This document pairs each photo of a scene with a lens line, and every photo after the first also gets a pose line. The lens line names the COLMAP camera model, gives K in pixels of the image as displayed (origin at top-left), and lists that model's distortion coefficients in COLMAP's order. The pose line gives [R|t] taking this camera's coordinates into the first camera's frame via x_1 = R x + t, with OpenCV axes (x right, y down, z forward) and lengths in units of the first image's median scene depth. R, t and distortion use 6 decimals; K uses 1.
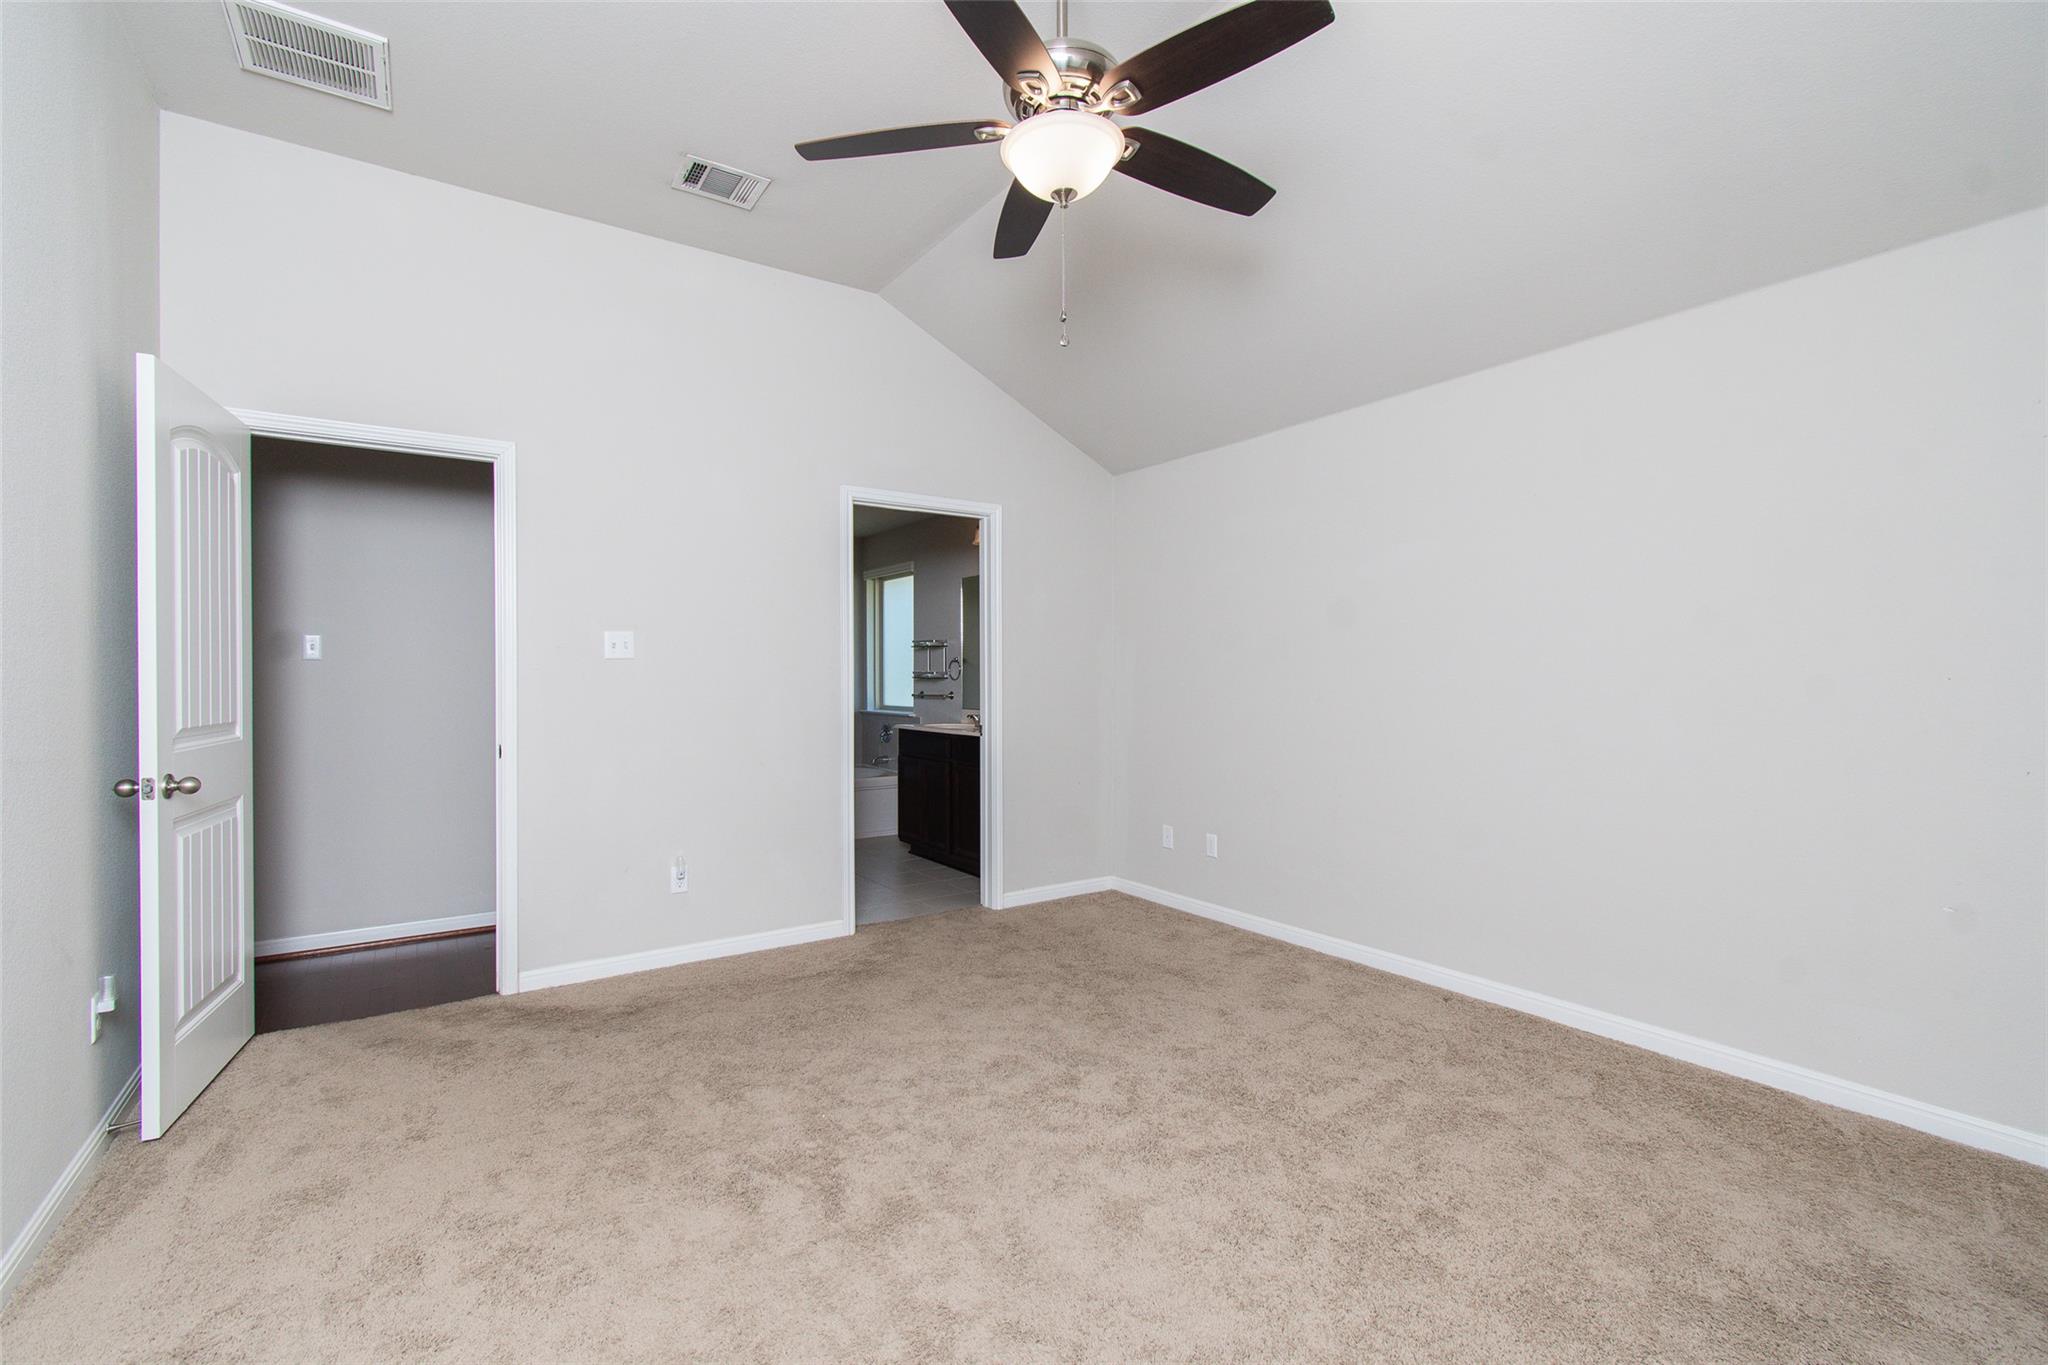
lens RADIAL K [[893.0, 0, 1022.5], [0, 893.0, 678.7], [0, 0, 1]] dist [0.003489, 0.000714]
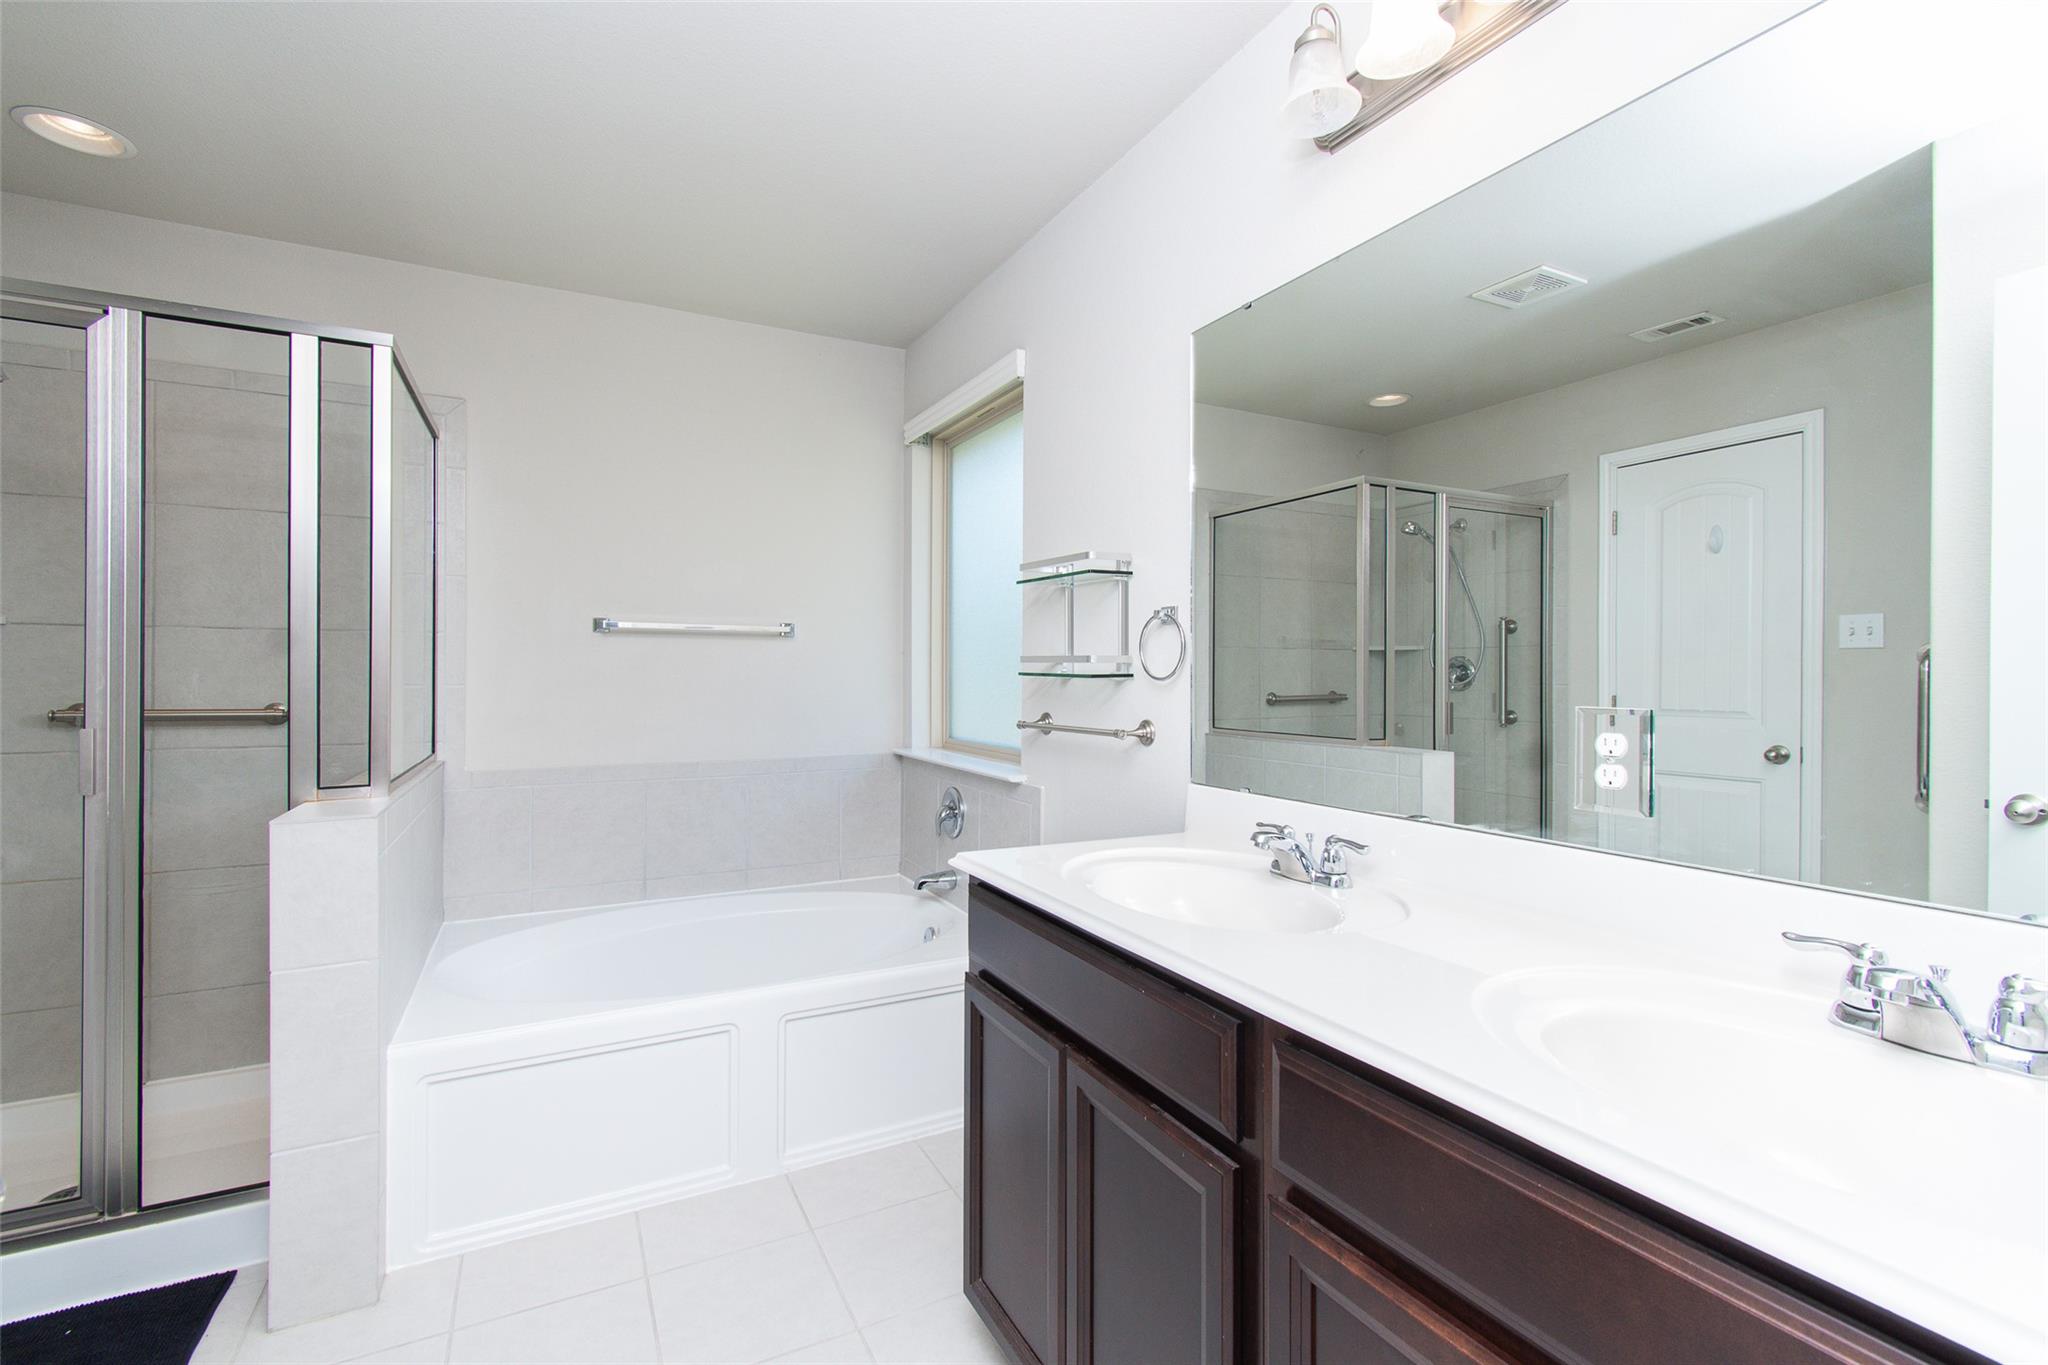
lens RADIAL K [[893.0, 0, 1023.2], [0, 893.0, 685.5], [0, 0, 1]] dist [0.003489, 0.000714]
pose [[0.994163, 0.004114, -0.107807, -0.089733], [-0.004740, 0.999973, -0.005552, 0.004605], [0.107781, 0.006030, 0.994156, 0.699687]]
